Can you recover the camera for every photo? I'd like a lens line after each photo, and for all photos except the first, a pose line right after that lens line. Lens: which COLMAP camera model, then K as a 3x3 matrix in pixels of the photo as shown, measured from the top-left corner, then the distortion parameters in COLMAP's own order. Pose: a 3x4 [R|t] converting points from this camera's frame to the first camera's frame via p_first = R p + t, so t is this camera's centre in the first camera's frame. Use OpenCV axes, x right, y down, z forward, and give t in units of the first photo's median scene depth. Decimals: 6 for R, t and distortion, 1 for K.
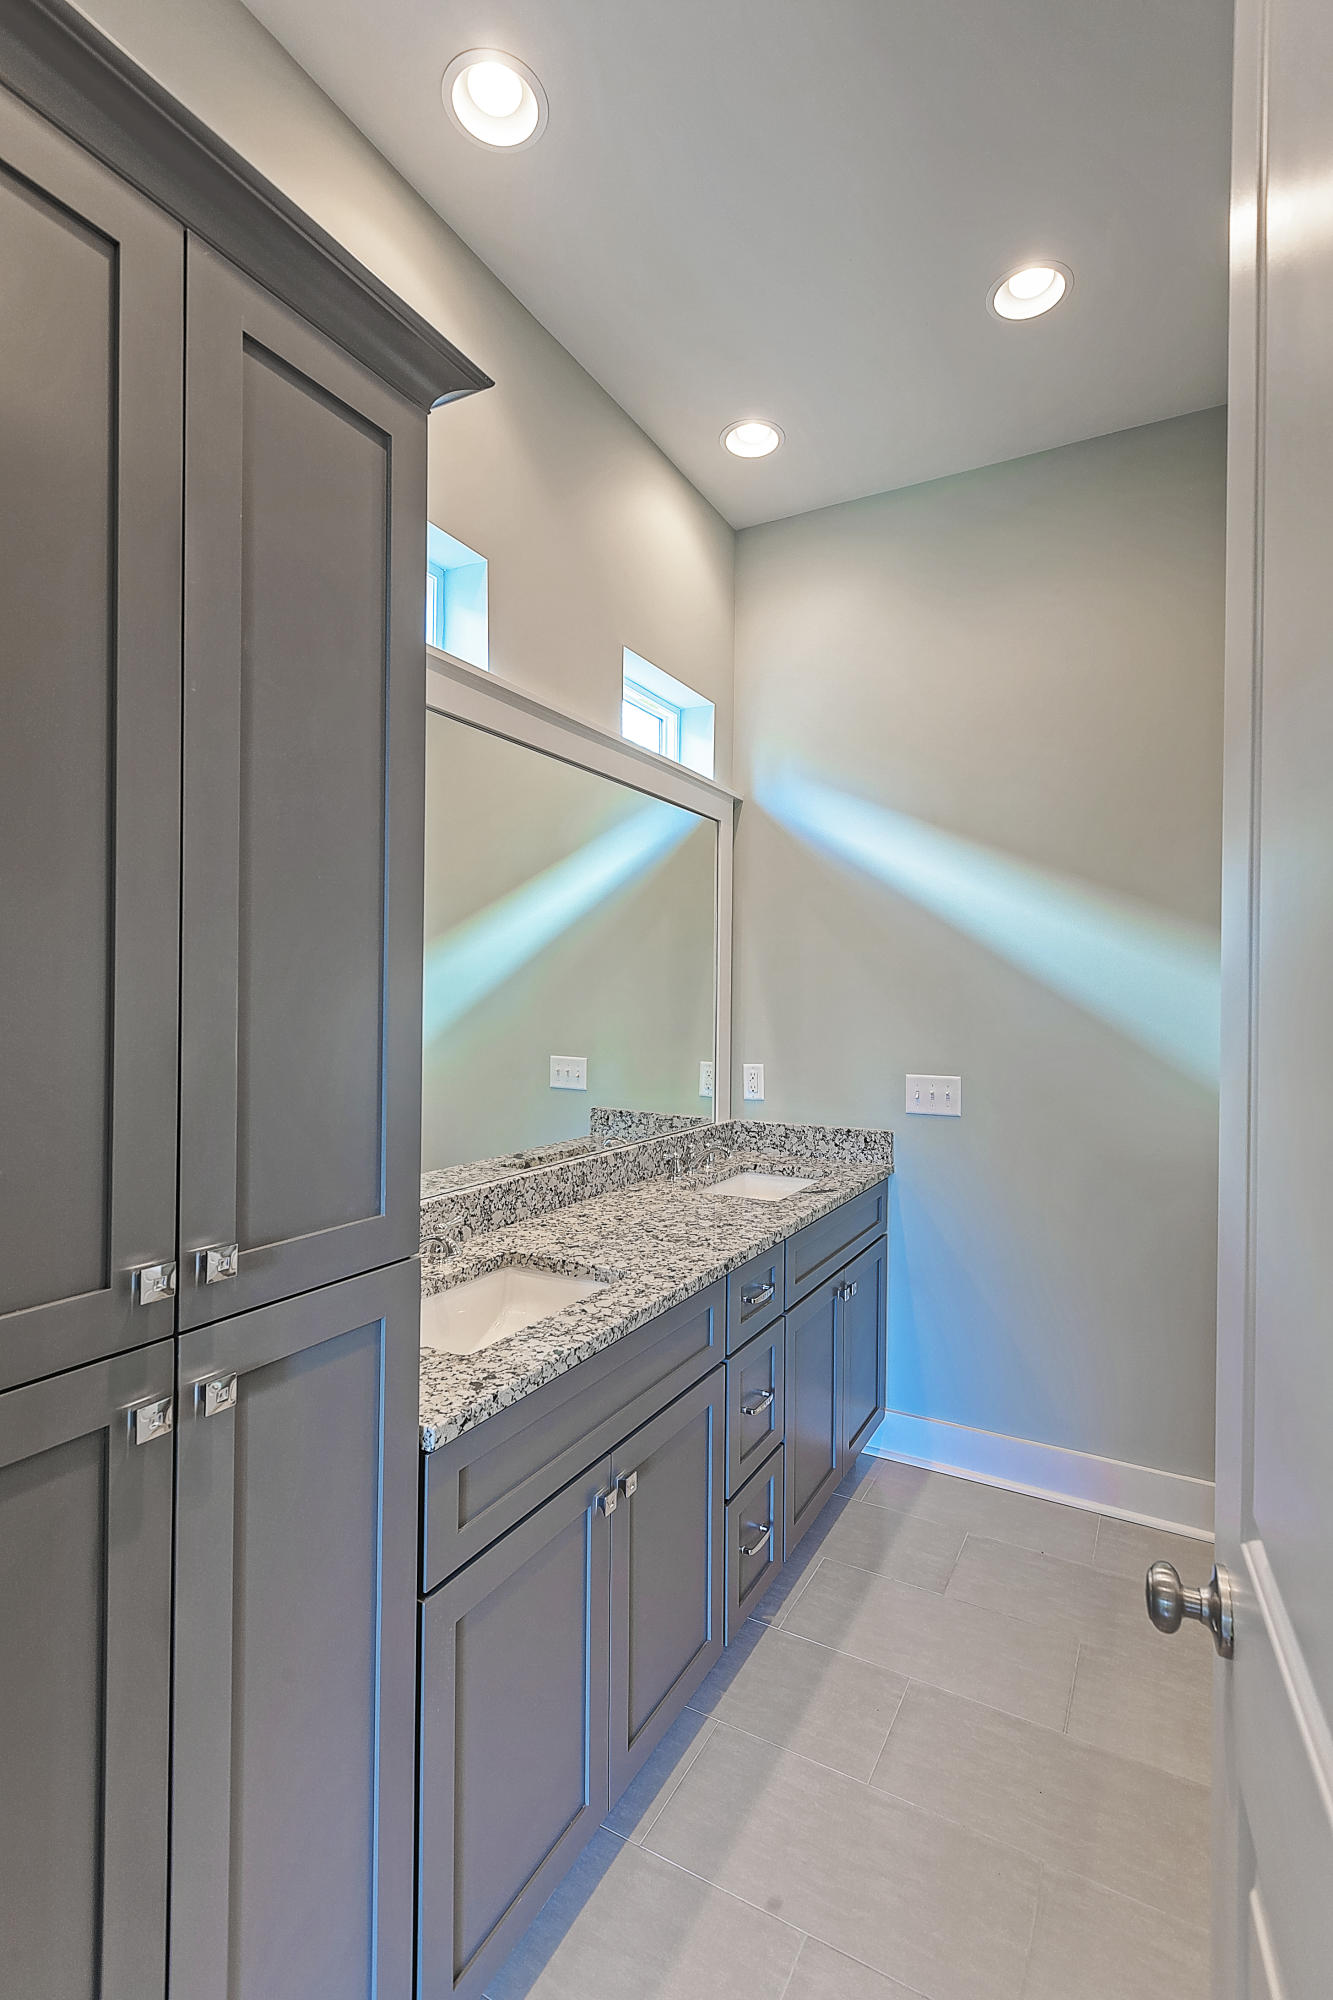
lens RADIAL K [[910.0, 0, 675.6], [0, 910.0, 994.3], [0, 0, 1]] dist [0.001144, -0.001619]
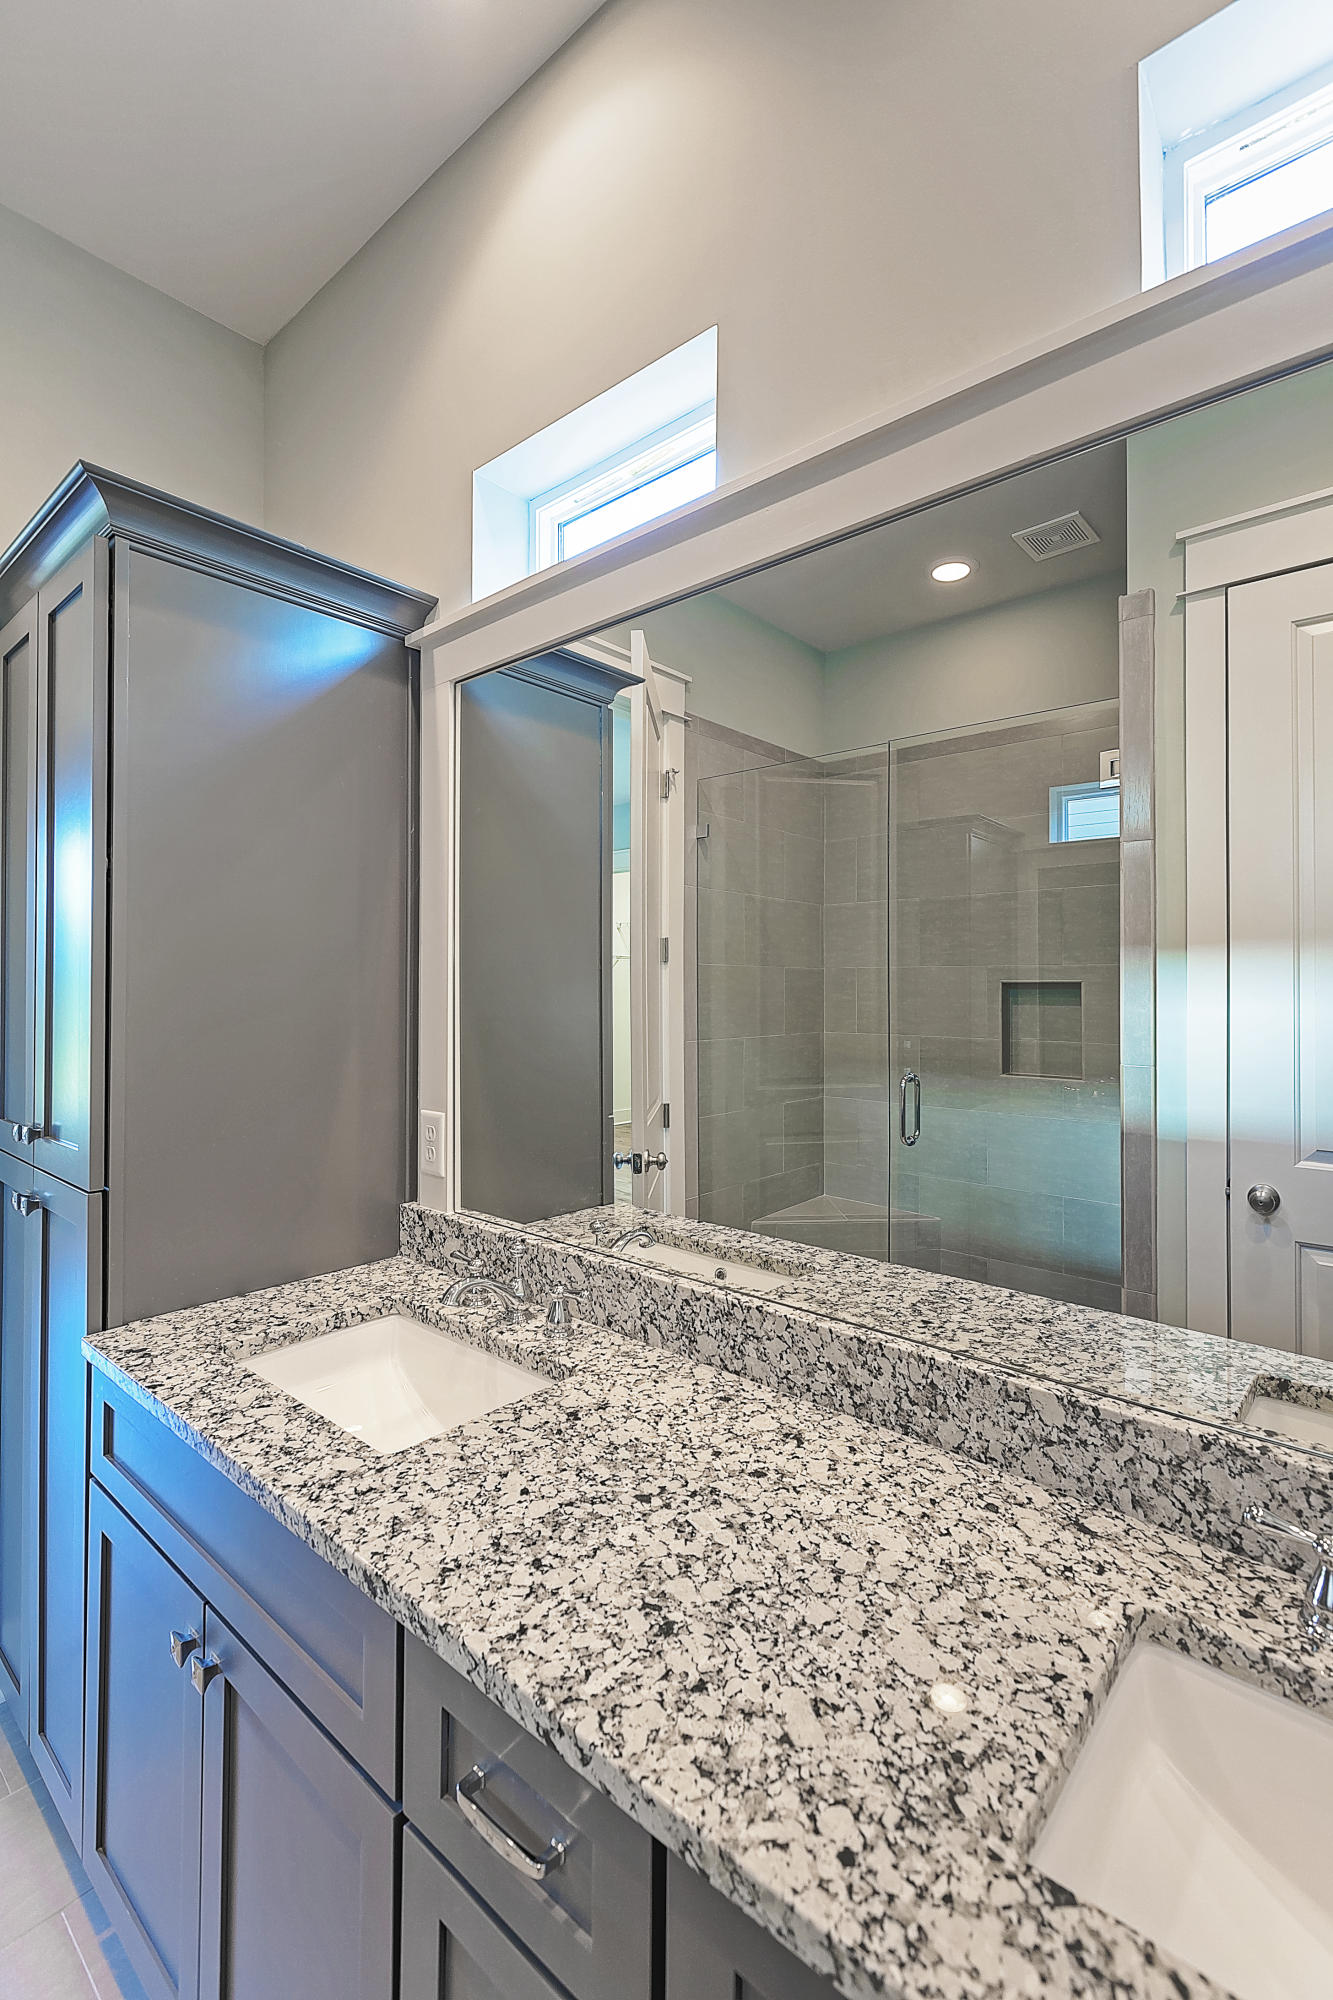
lens RADIAL K [[910.0, 0, 677.9], [0, 910.0, 996.3], [0, 0, 1]] dist [0.001144, -0.001619]
pose [[-0.212622, -0.002355, -0.977132, 0.434785], [-0.004707, 0.999988, -0.001386, 0.007654], [0.977123, 0.004304, -0.212631, 1.160538]]
